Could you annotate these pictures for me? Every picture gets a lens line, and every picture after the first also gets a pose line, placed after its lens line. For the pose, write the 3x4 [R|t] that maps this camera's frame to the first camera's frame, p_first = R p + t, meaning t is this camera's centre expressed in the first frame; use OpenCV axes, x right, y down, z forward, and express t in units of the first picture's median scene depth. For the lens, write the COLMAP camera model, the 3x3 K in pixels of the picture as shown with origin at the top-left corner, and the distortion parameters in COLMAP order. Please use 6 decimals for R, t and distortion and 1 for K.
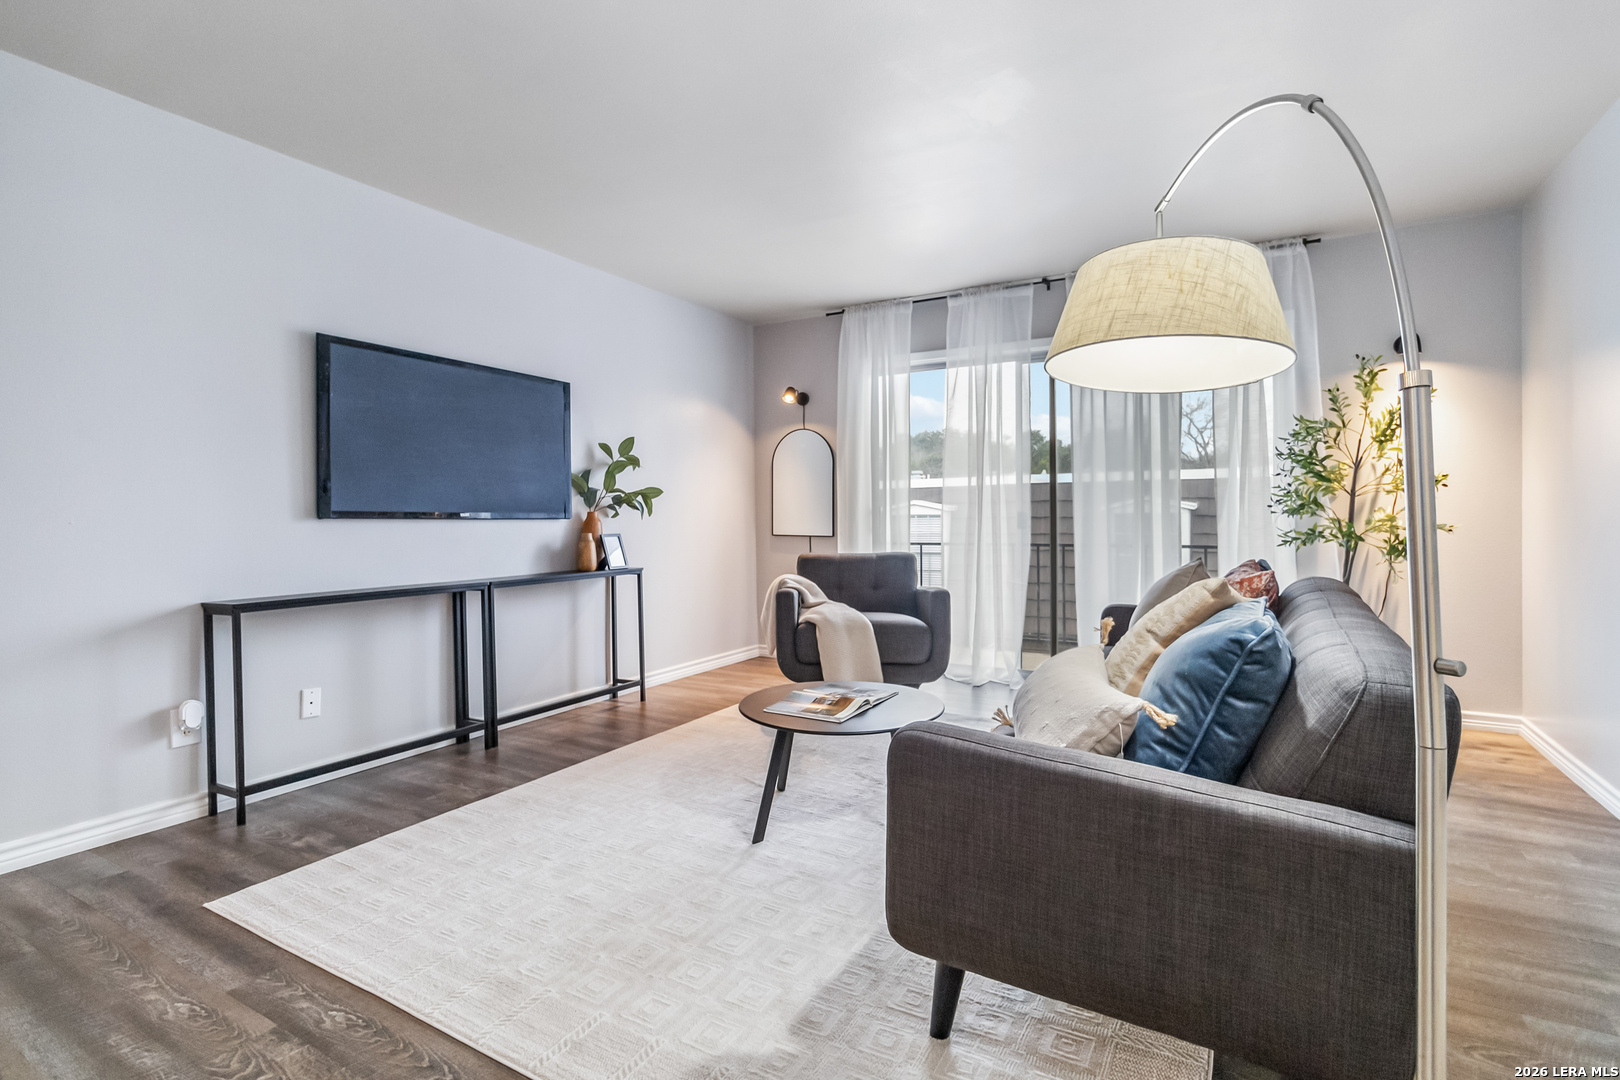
lens RADIAL K [[780.8, 0, 810.0], [0, 780.8, 540.0], [0, 0, 1]] dist [0.002714, 0.000463]
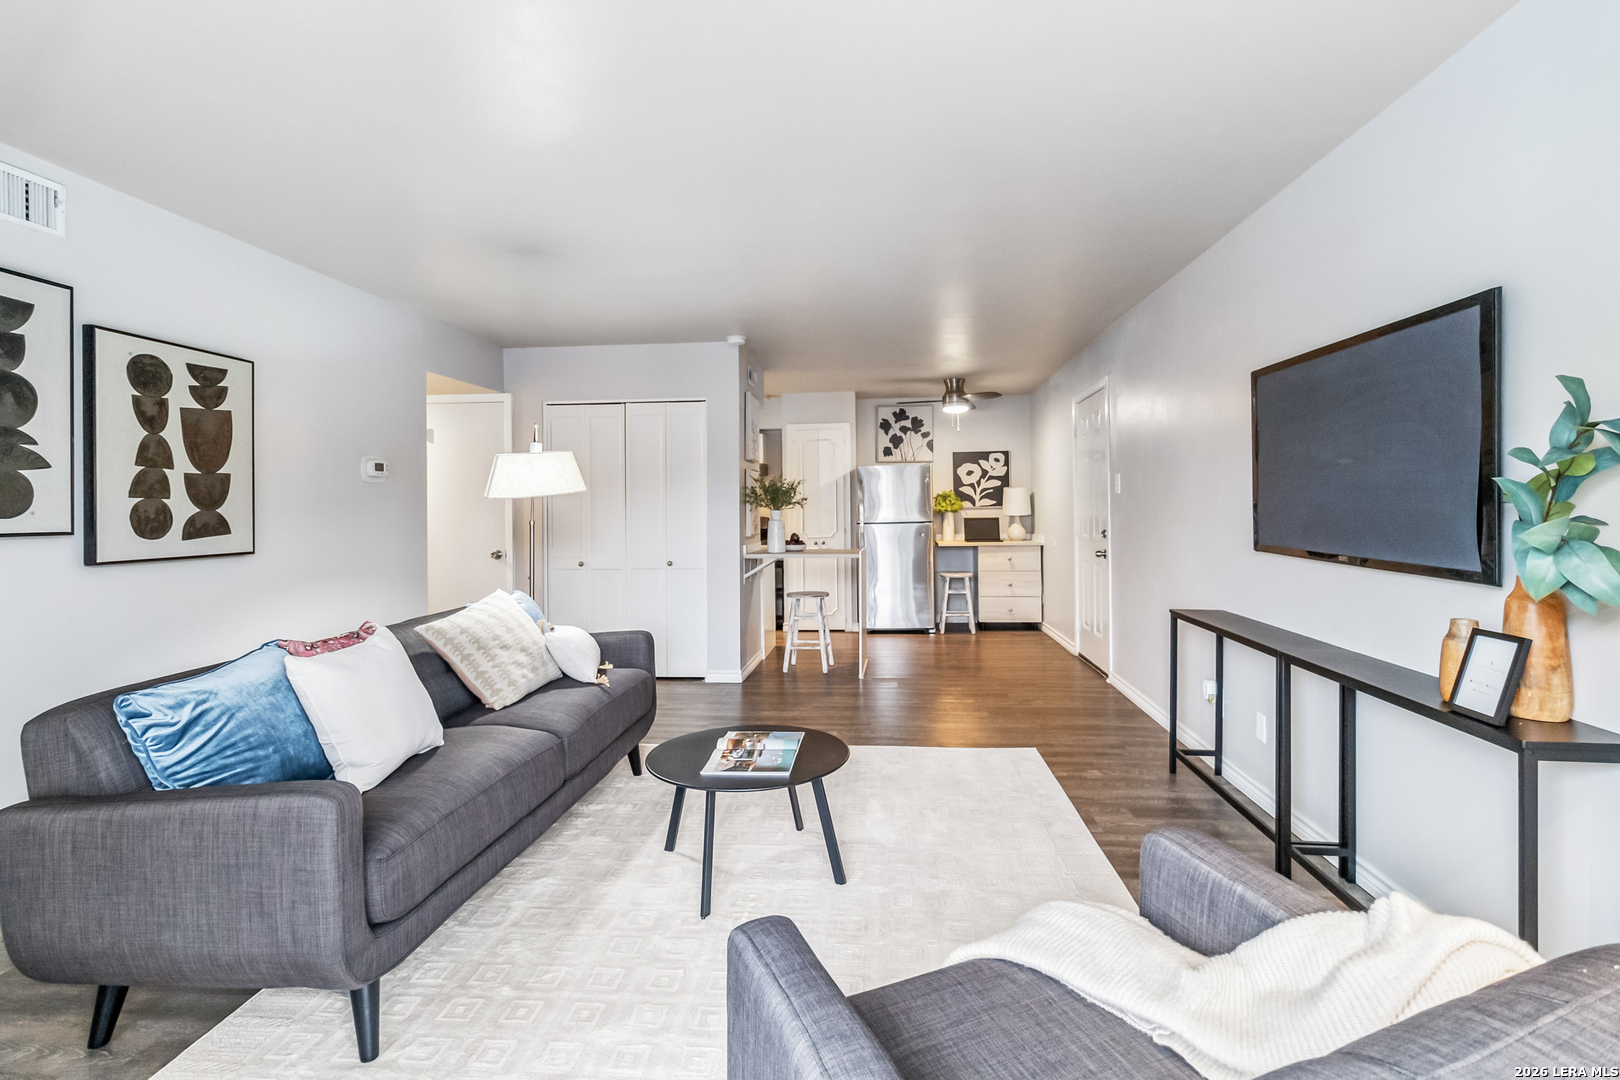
lens RADIAL K [[782.0, 0, 819.1], [0, 782.0, 510.6], [0, 0, 1]] dist [0.001797, 0.000491]
pose [[-0.910297, 0.020223, -0.413461, 0.211992], [0.006409, 0.999375, 0.034771, -0.079108], [0.413906, 0.029002, -0.909858, 1.126687]]
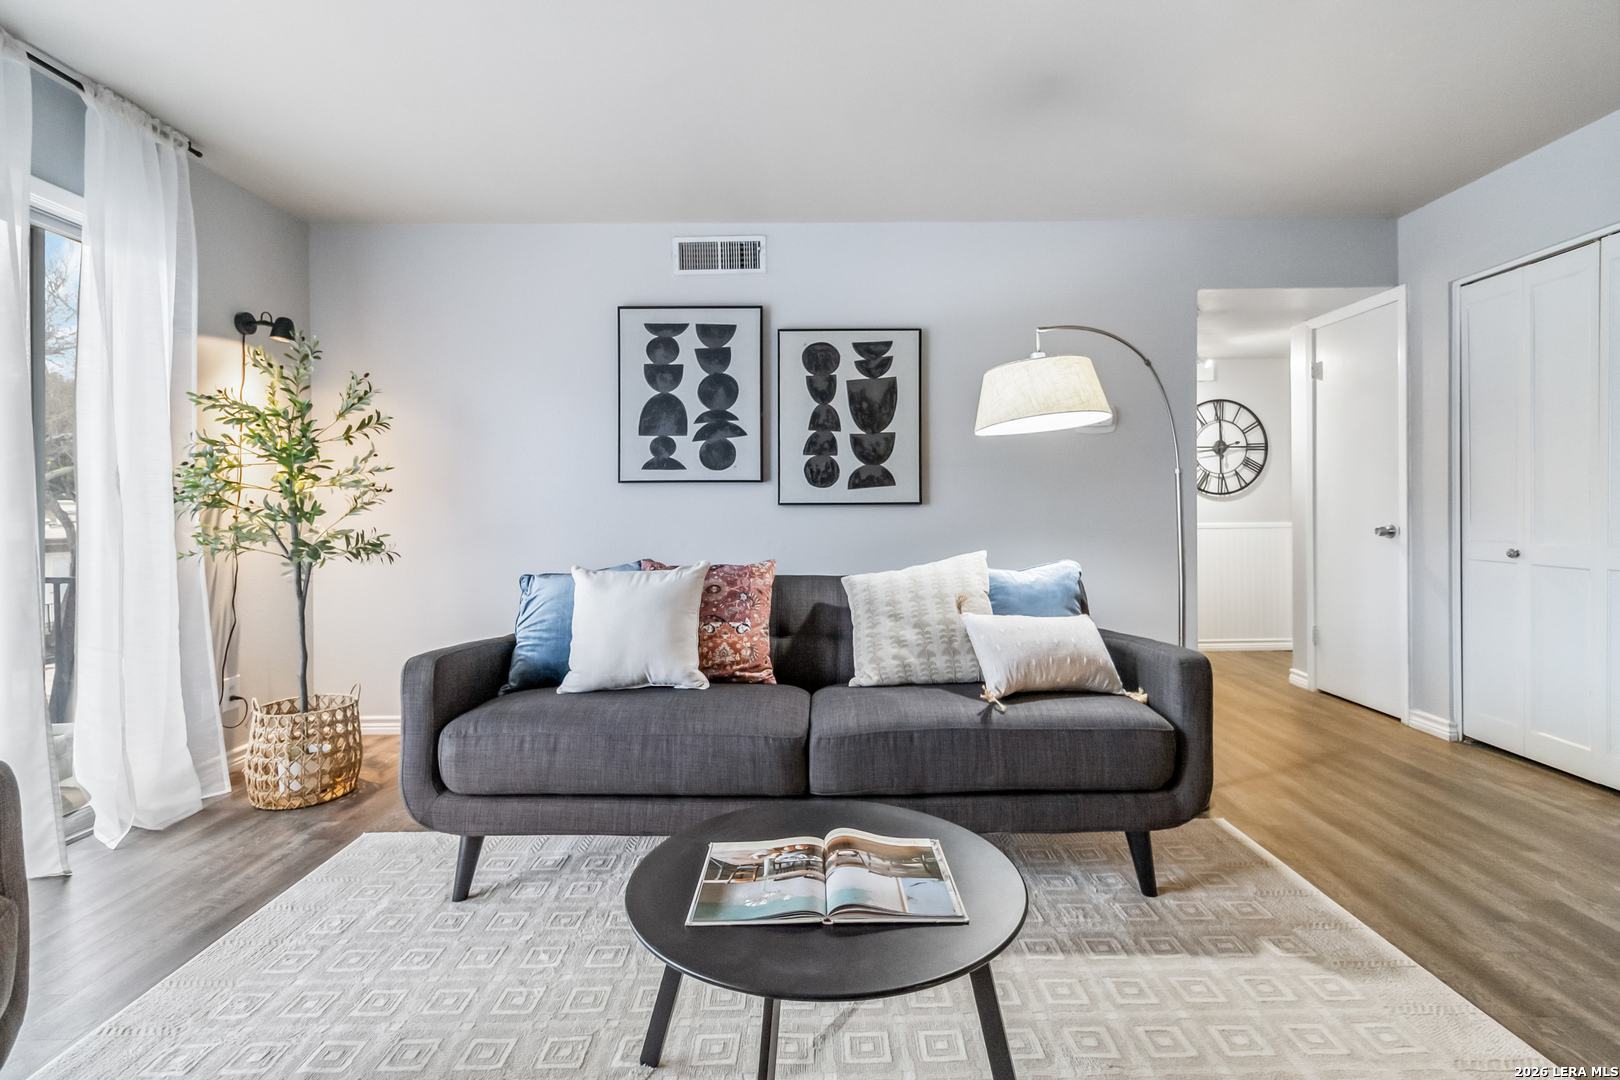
lens RADIAL K [[758.4, 0, 814.2], [0, 758.4, 509.9], [0, 0, 1]] dist [0.001514, 0.000188]
pose [[-0.499324, 0.007992, 0.866379, -0.231400], [0.036434, 0.999267, 0.011780, -0.023604], [-0.865649, 0.037448, -0.499249, 0.725632]]
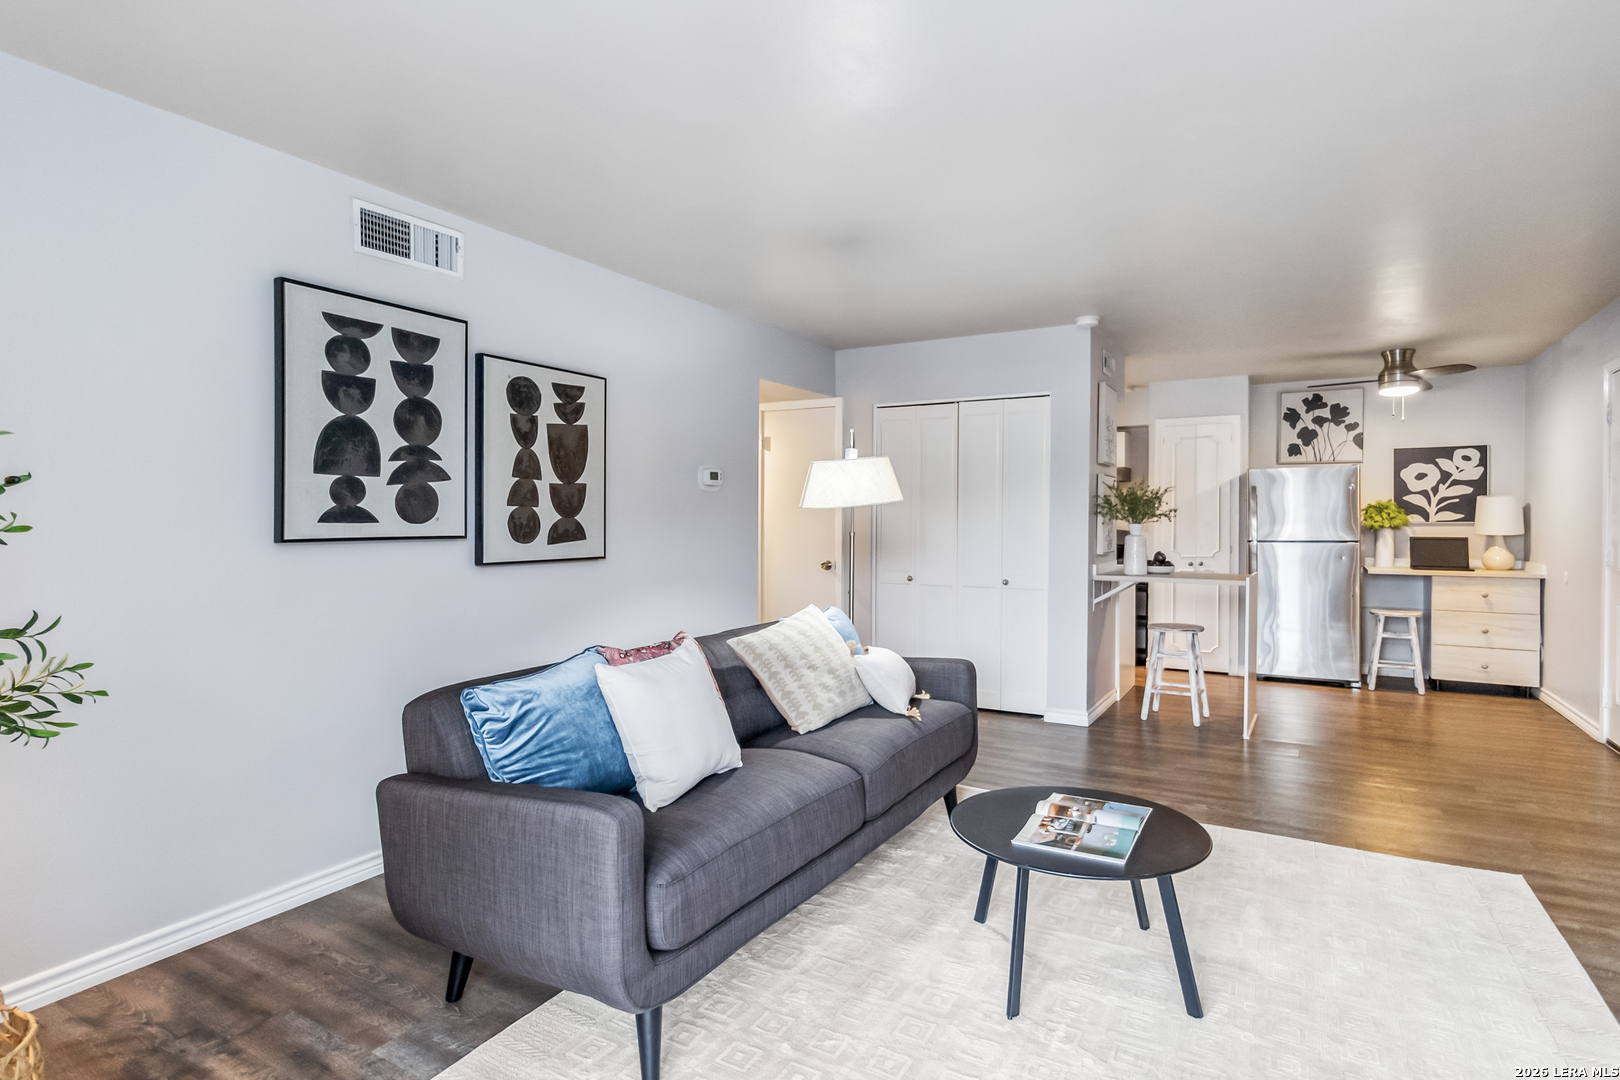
lens RADIAL K [[849.3, 0, 815.1], [0, 849.3, 528.2], [0, 0, 1]] dist [0.002227, 0.001425]
pose [[-0.999960, 0.007164, 0.005374, 0.176359], [0.007385, 0.999080, 0.042235, -0.081271], [-0.005067, 0.042272, -0.999093, 1.087917]]
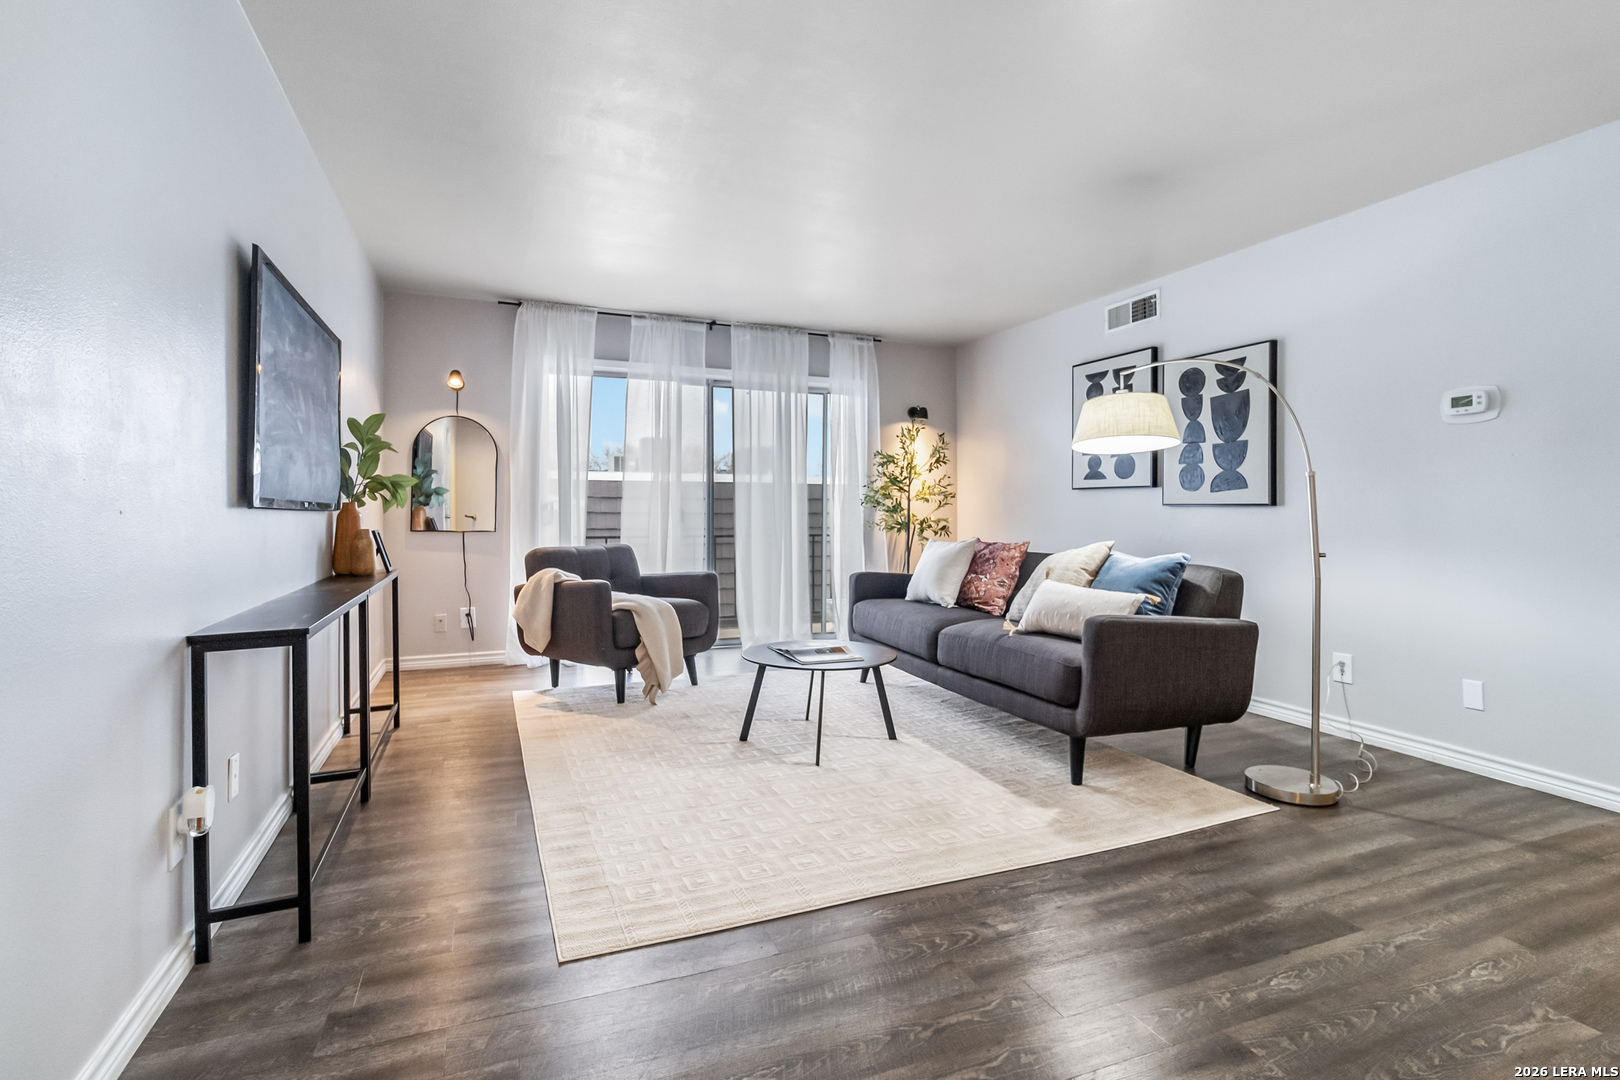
lens RADIAL K [[782.0, 0, 819.1], [0, 782.0, 510.6], [0, 0, 1]] dist [0.001797, 0.000491]
pose [[0.608255, 0.006614, 0.793714, -0.586797], [0.017213, 0.999620, -0.021522, -0.001027], [-0.793555, 0.026753, 0.607910, 0.110114]]
